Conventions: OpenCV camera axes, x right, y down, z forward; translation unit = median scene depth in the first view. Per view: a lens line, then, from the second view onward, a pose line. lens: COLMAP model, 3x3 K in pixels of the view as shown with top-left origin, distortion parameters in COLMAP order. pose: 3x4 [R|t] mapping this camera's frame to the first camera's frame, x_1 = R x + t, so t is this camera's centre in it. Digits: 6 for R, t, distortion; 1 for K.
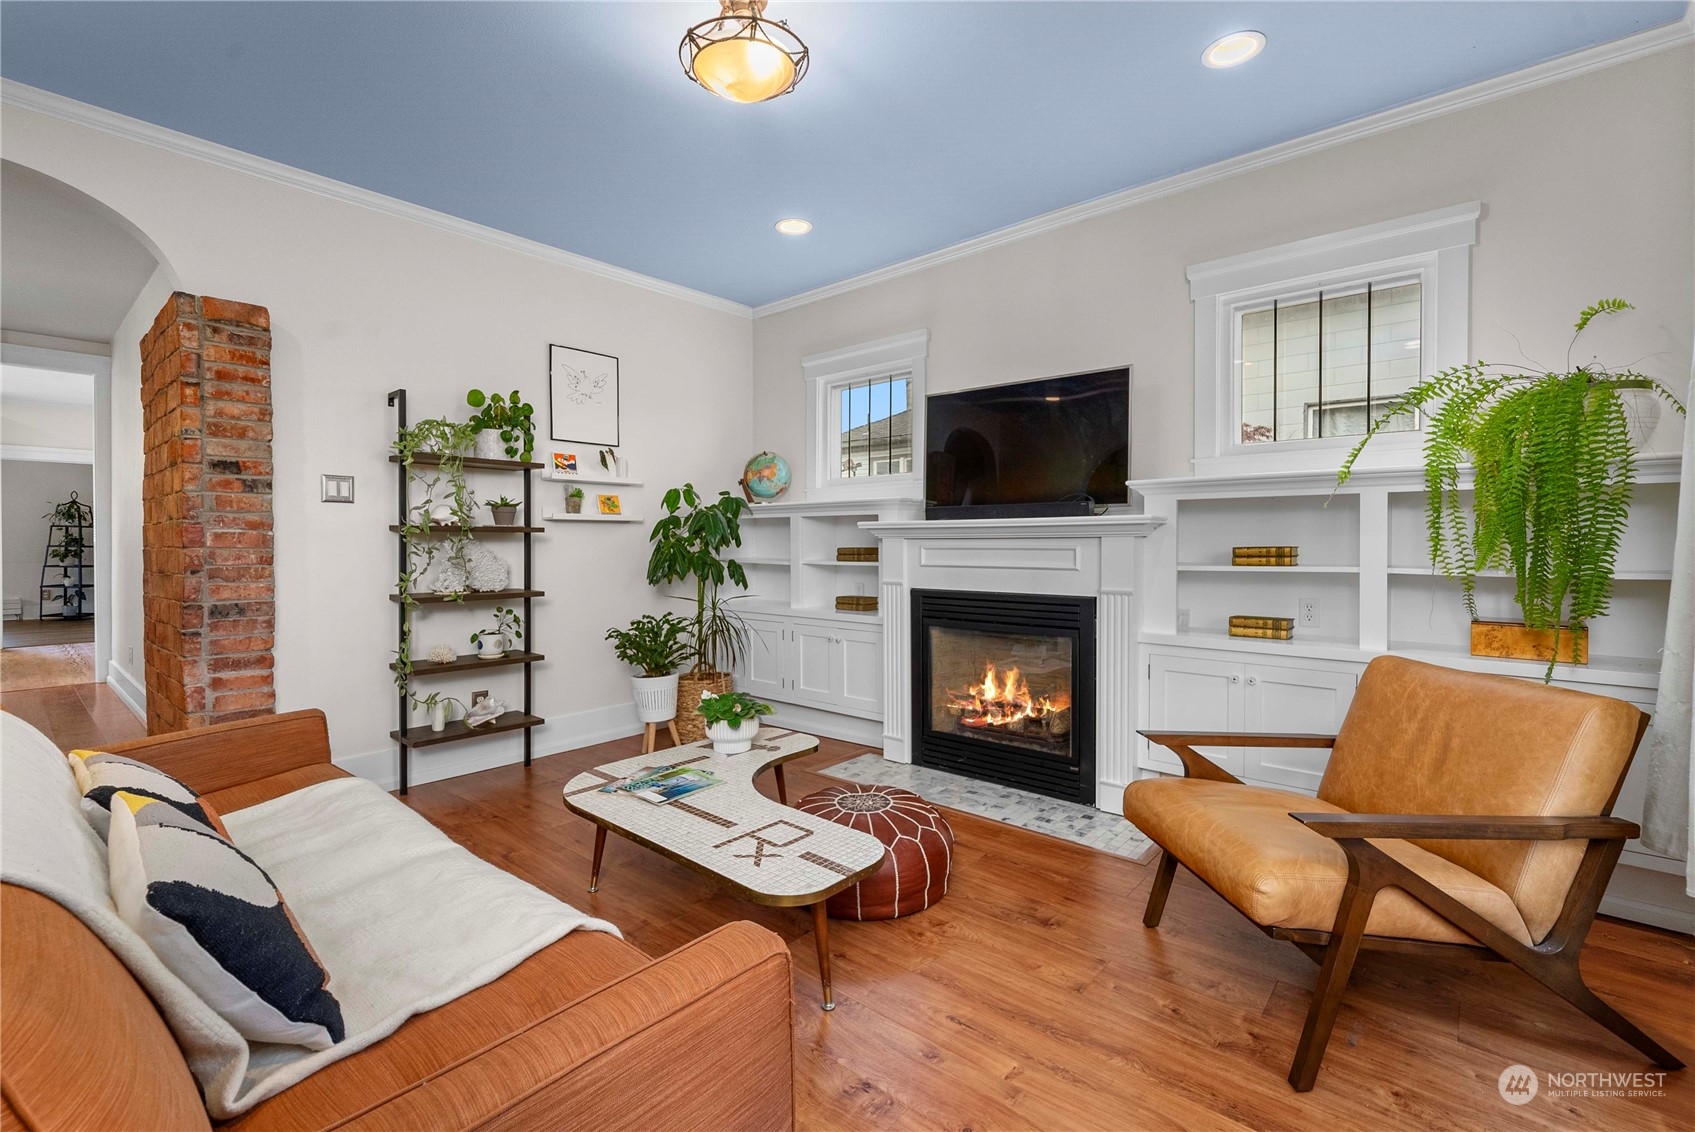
lens RADIAL K [[752.0, 0, 867.3], [0, 752.0, 550.3], [0, 0, 1]] dist [-0.004327, 0.000093]
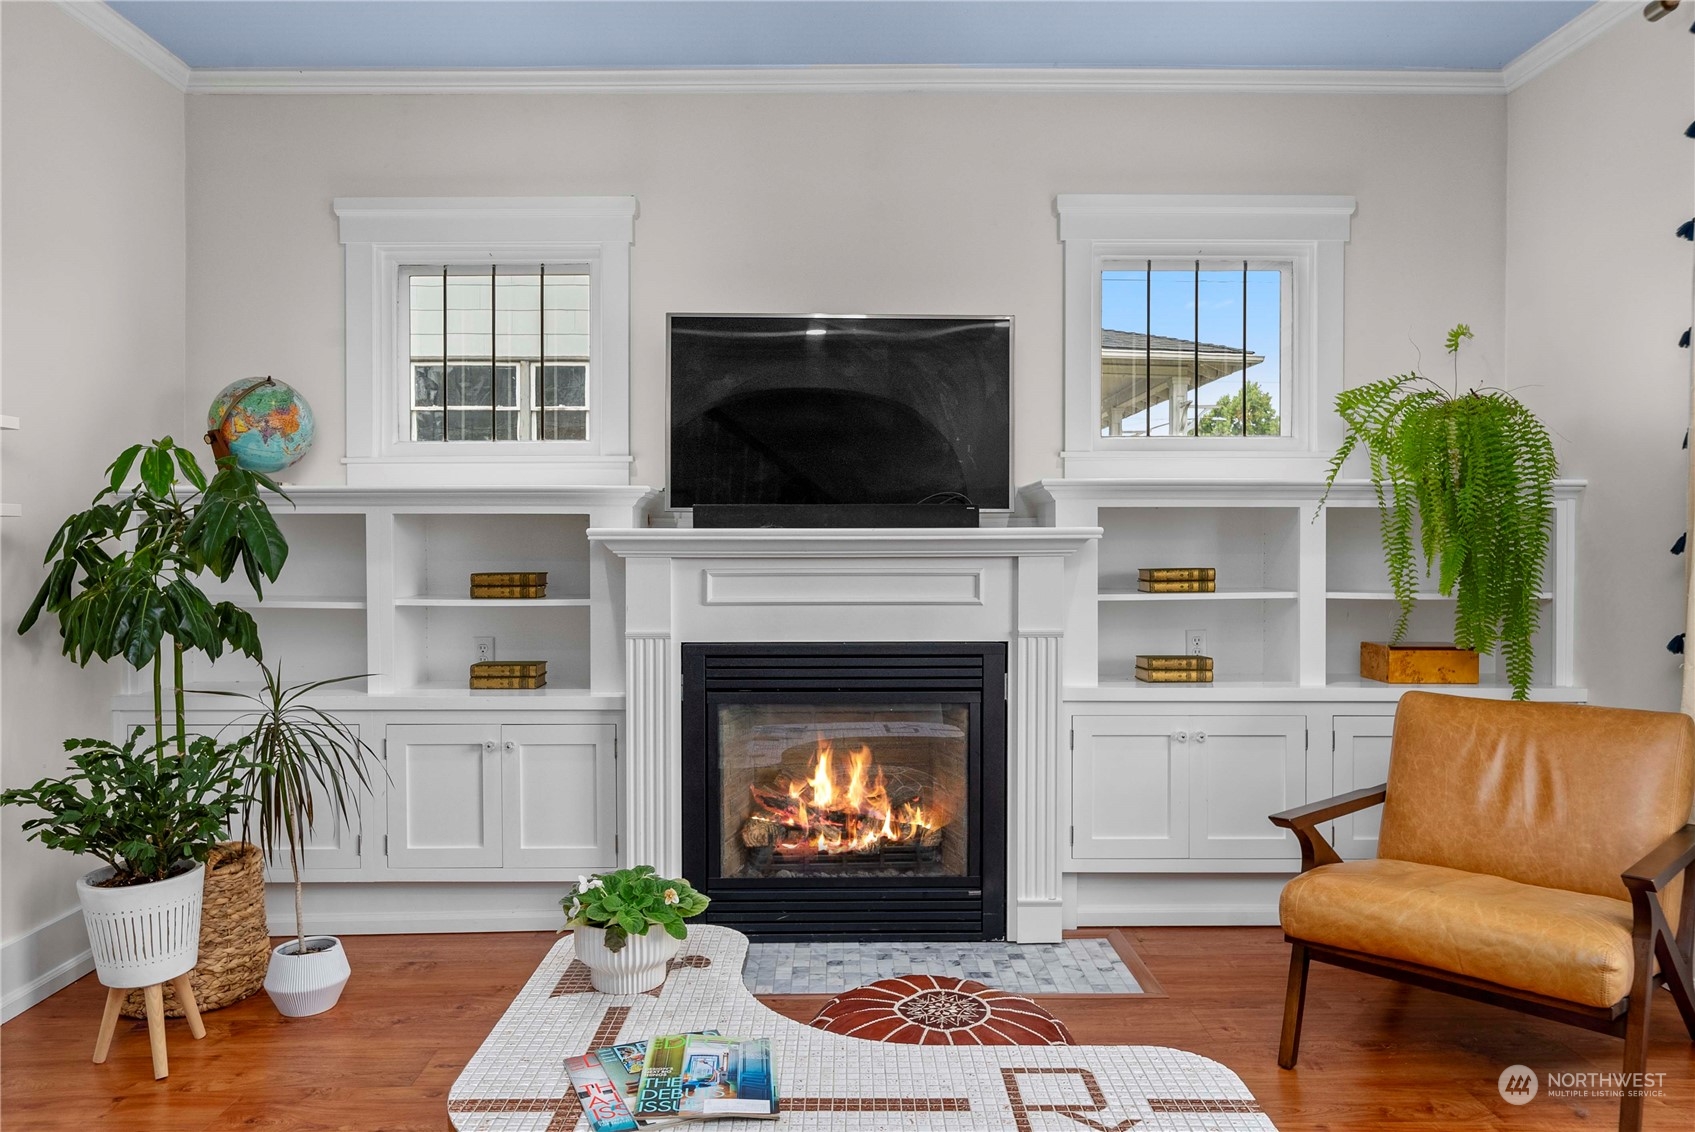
lens RADIAL K [[1153.0, 0, 847.5], [0, 1153.0, 566.0], [0, 0, 1]] dist [0.007266, 0.000919]
pose [[0.750218, -0.009229, 0.661126, -0.533223], [0.007301, 0.999957, 0.005674, -0.016823], [-0.661150, 0.000571, 0.750253, 0.294089]]
